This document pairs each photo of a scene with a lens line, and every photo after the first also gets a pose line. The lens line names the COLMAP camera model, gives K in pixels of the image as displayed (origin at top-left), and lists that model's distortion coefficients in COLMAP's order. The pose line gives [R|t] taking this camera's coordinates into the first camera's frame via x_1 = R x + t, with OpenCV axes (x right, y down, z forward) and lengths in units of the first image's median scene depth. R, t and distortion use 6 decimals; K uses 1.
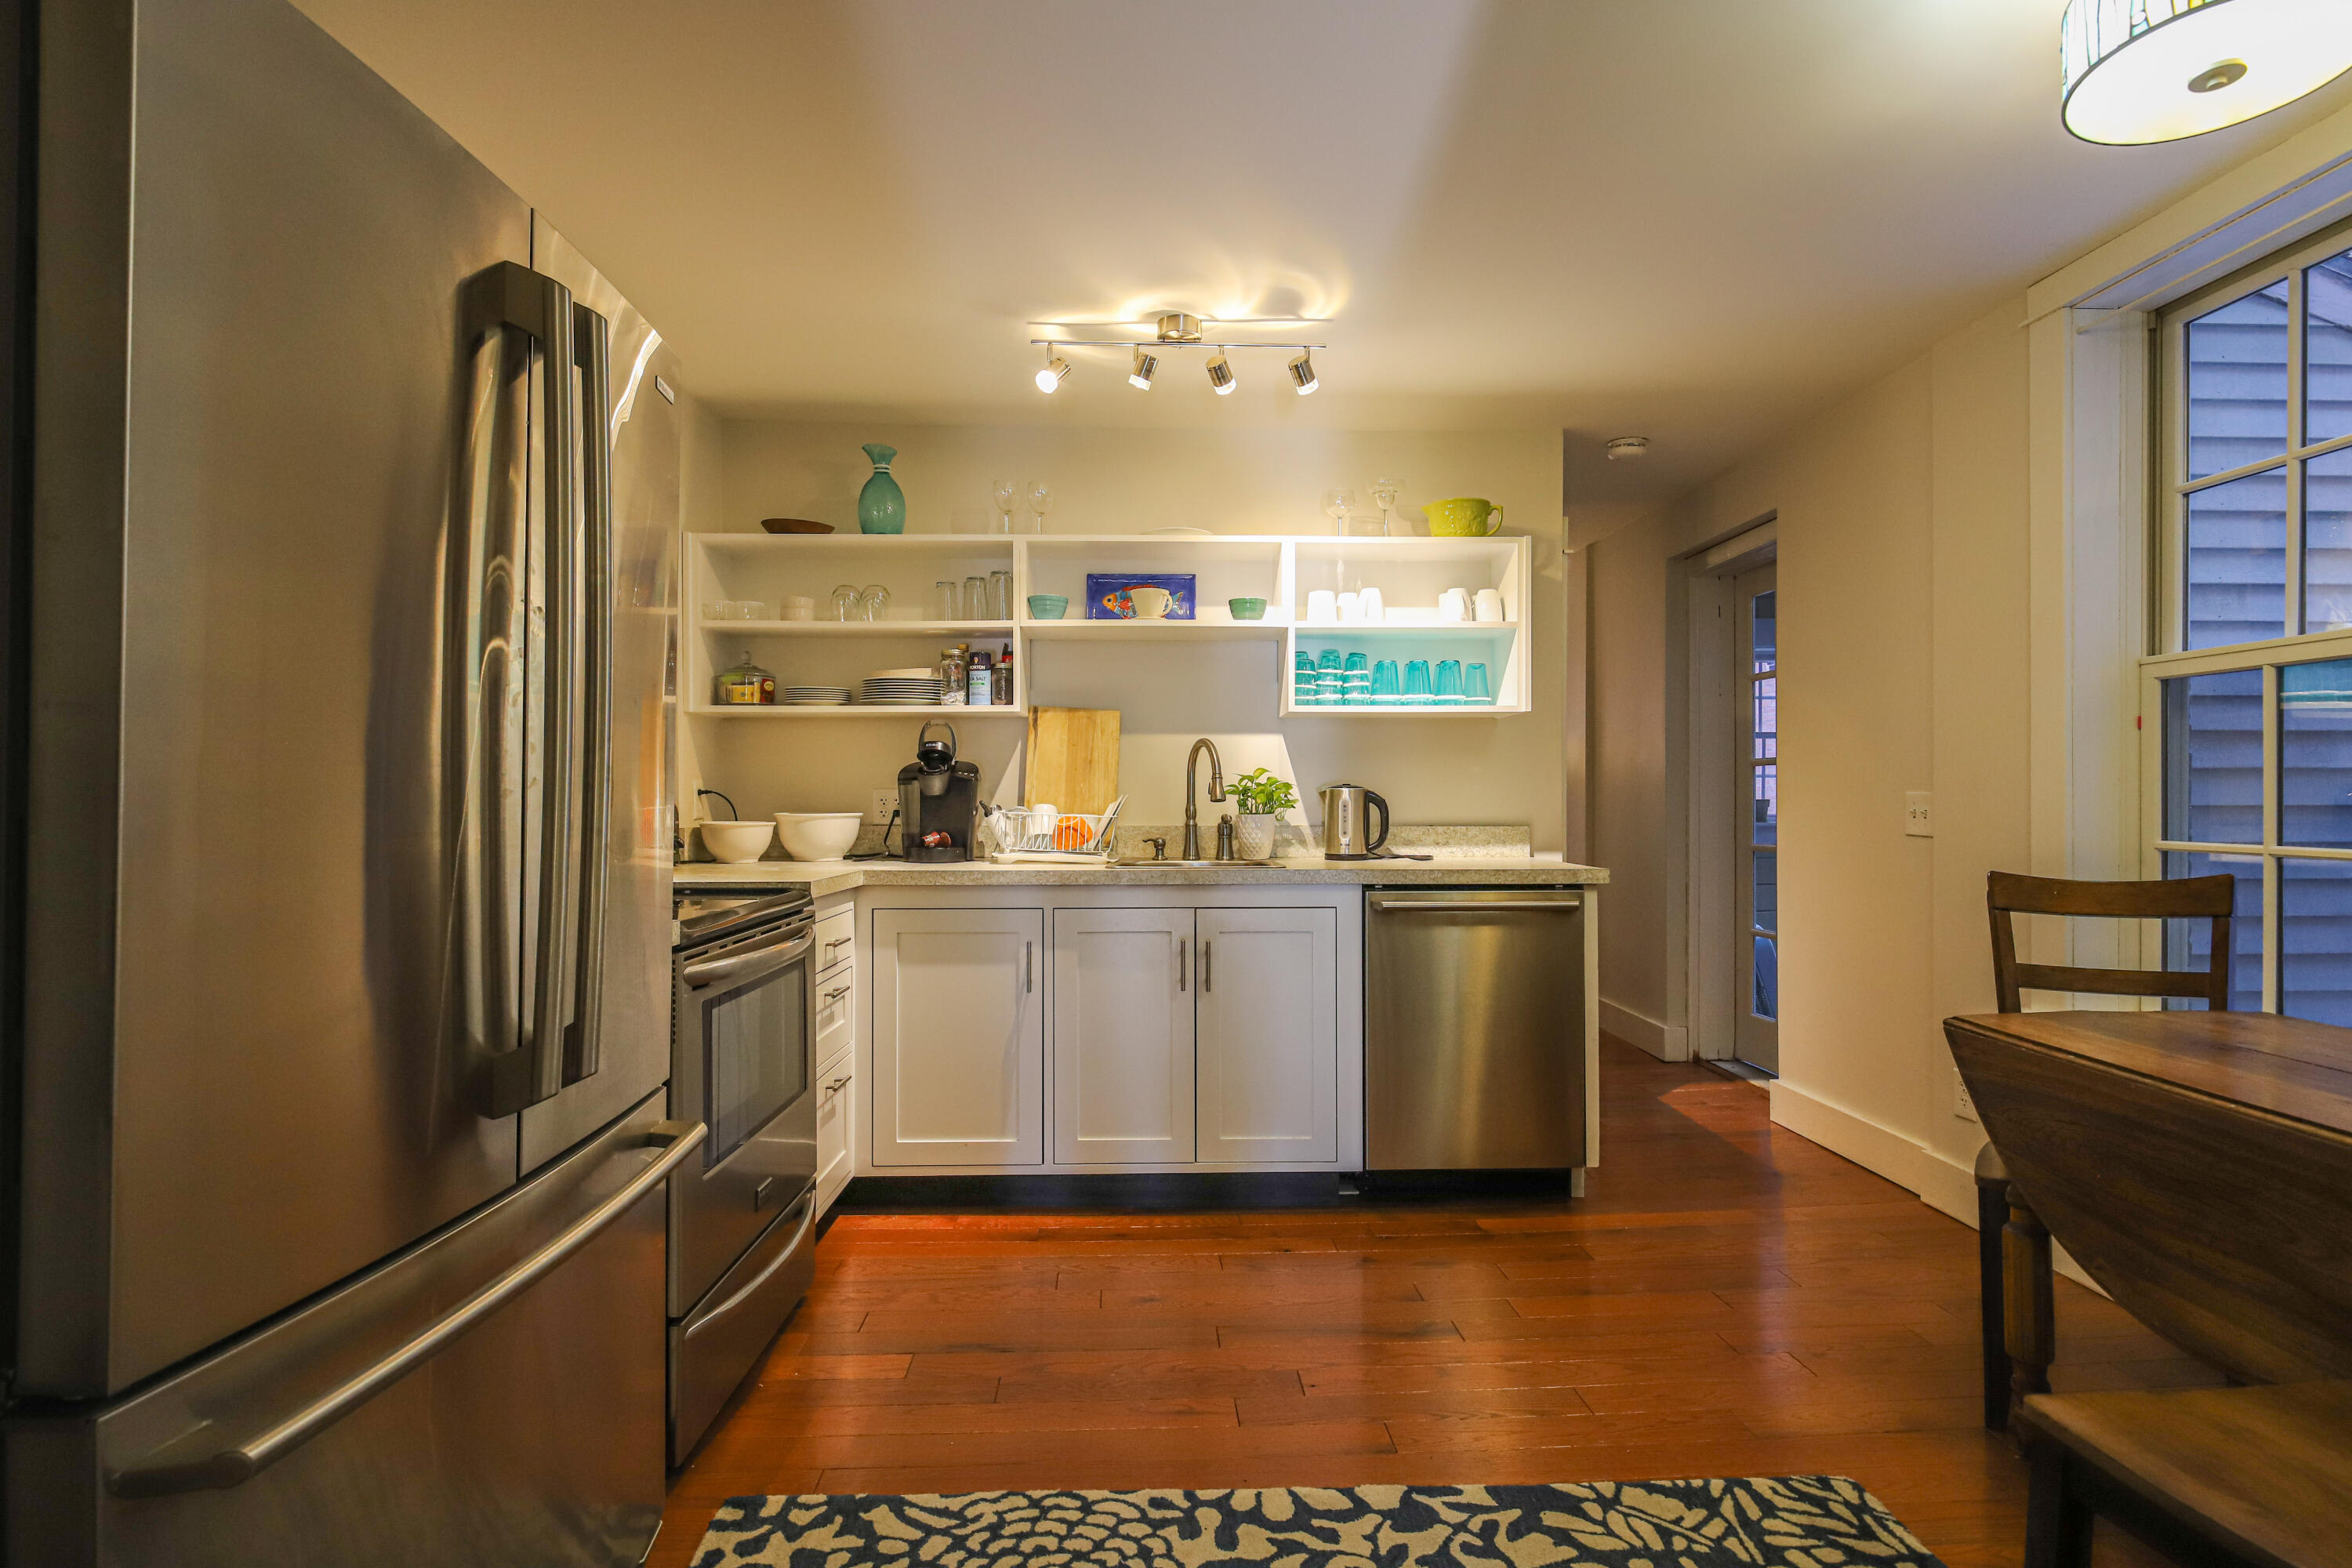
lens RADIAL K [[1145.3, 0, 1175.7], [0, 1145.3, 784.7], [0, 0, 1]] dist [-0.010139, -0.002402]
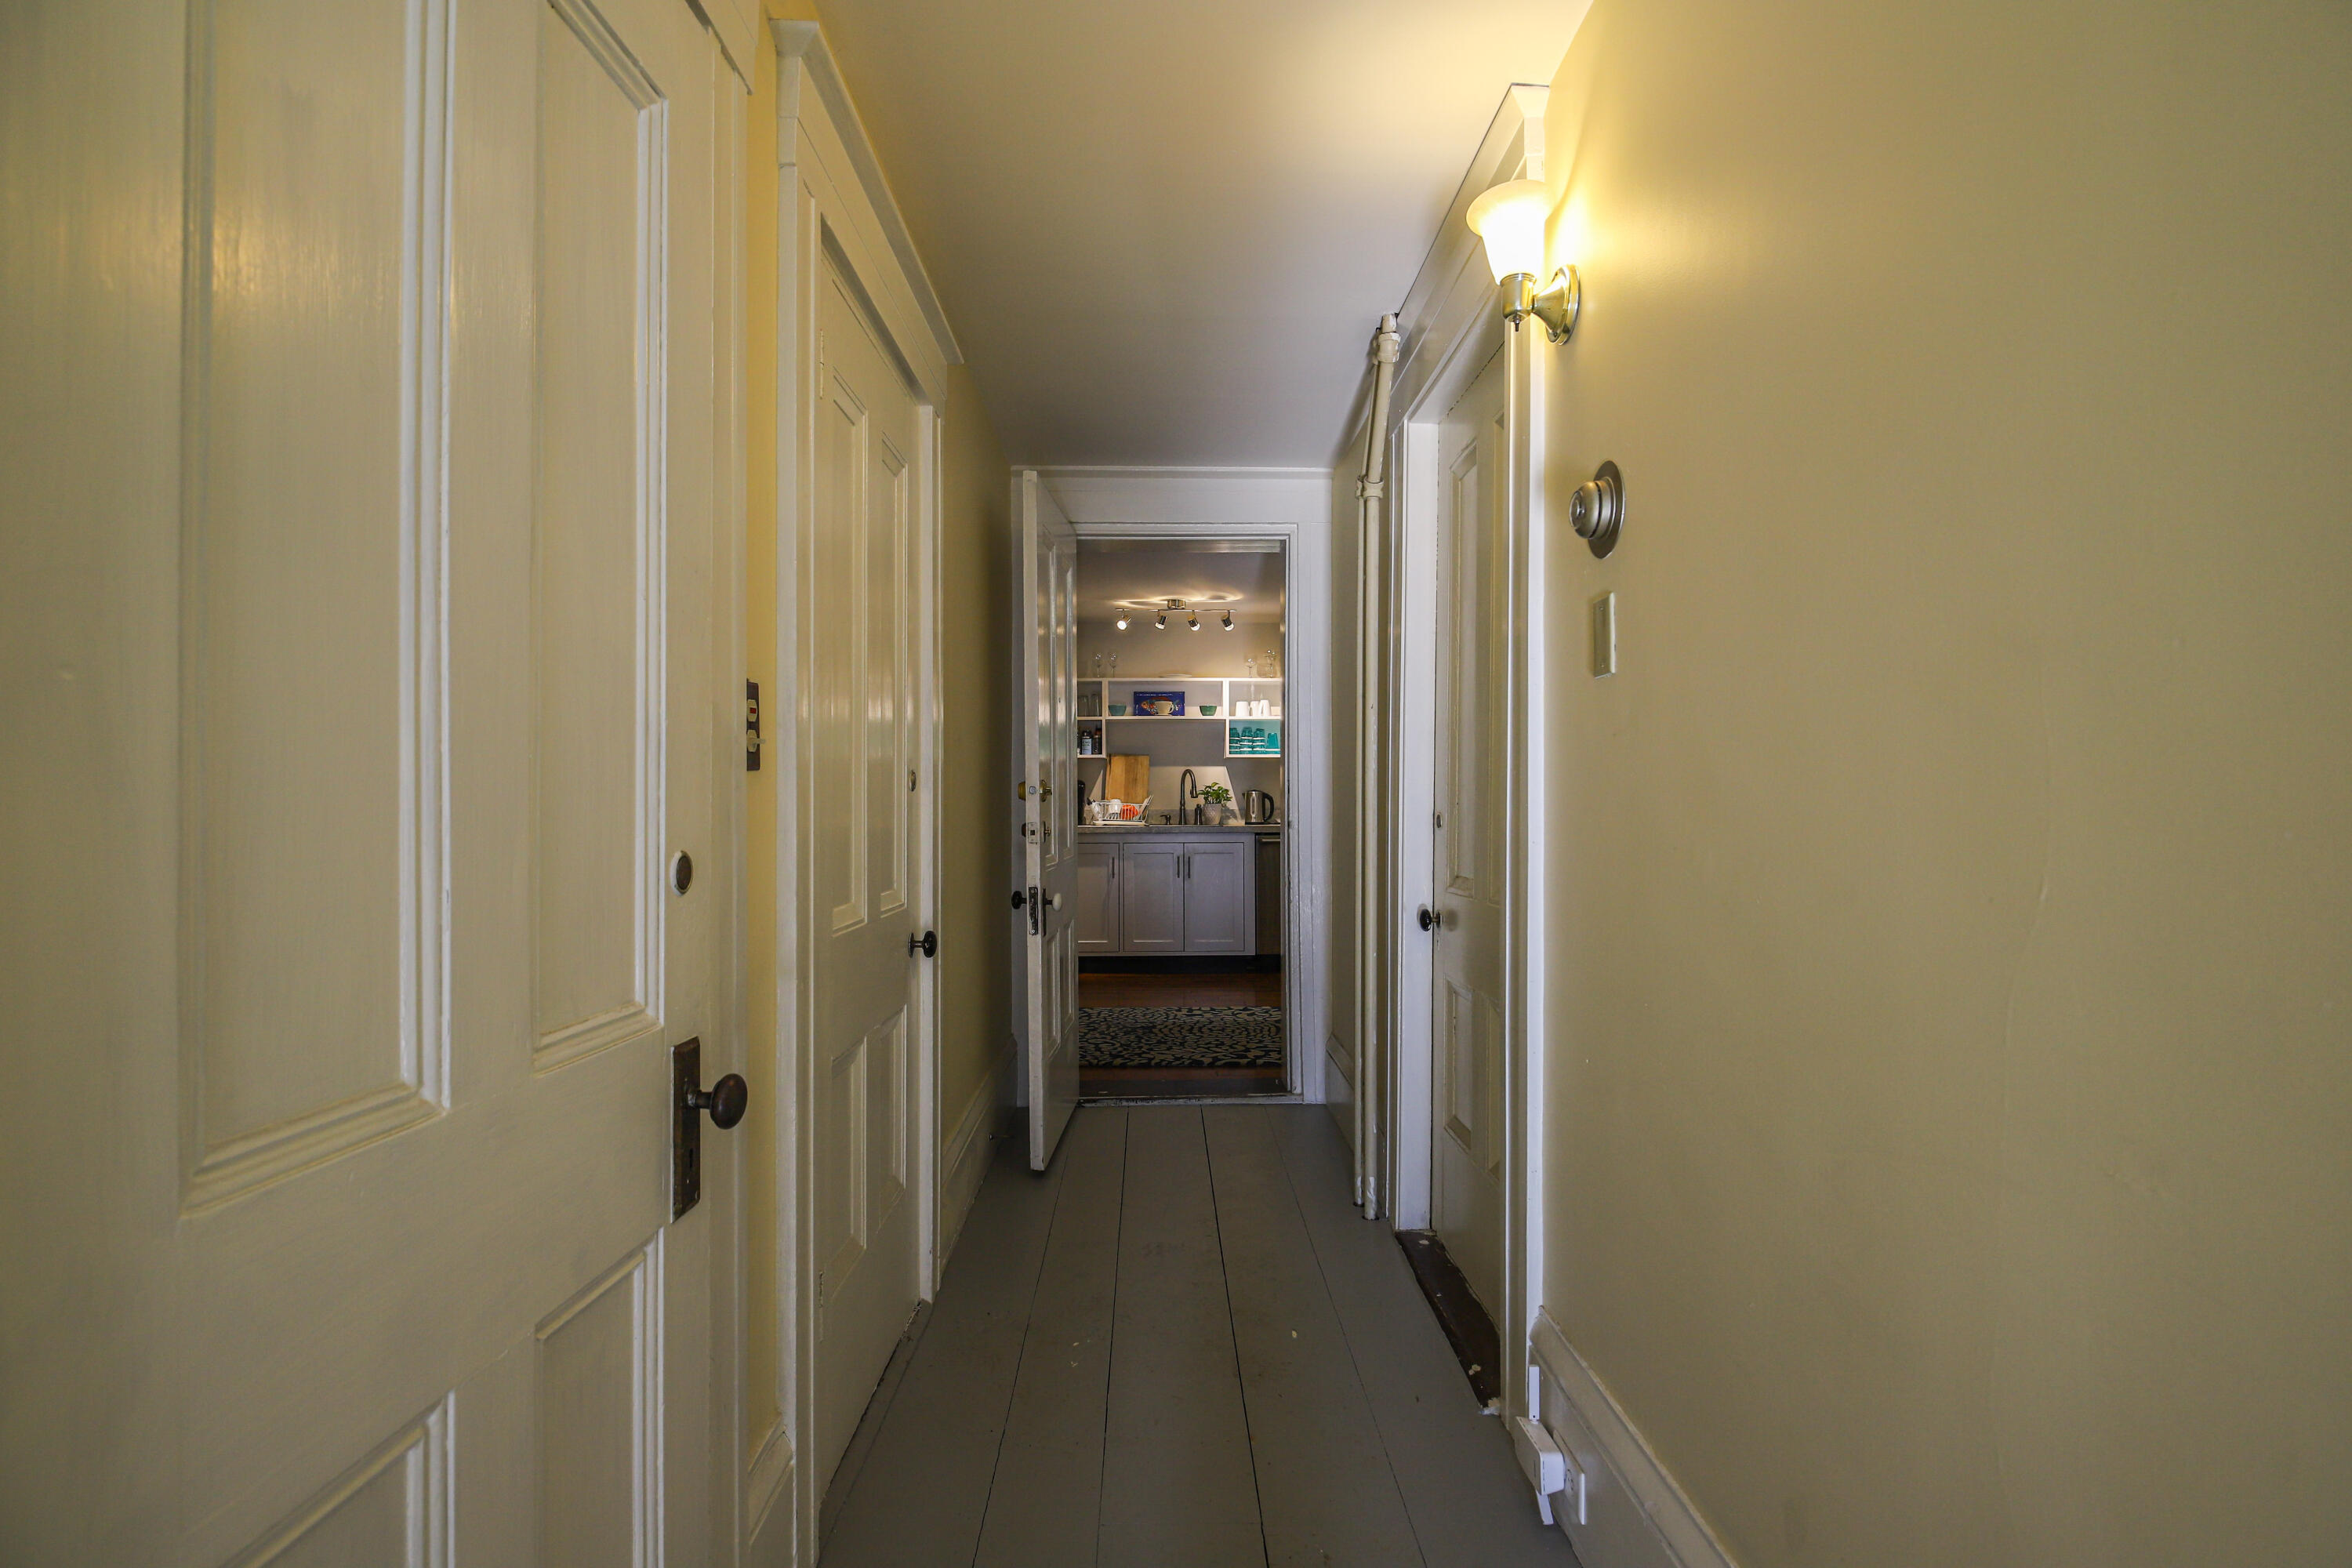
lens RADIAL K [[1145.3, 0, 1178.1], [0, 1145.3, 796.5], [0, 0, 1]] dist [-0.010139, -0.002402]
pose [[0.999998, -0.001442, -0.001695, 0.008675], [0.001436, 0.999992, -0.003693, 0.020252], [0.001701, 0.003691, 0.999992, -1.189789]]
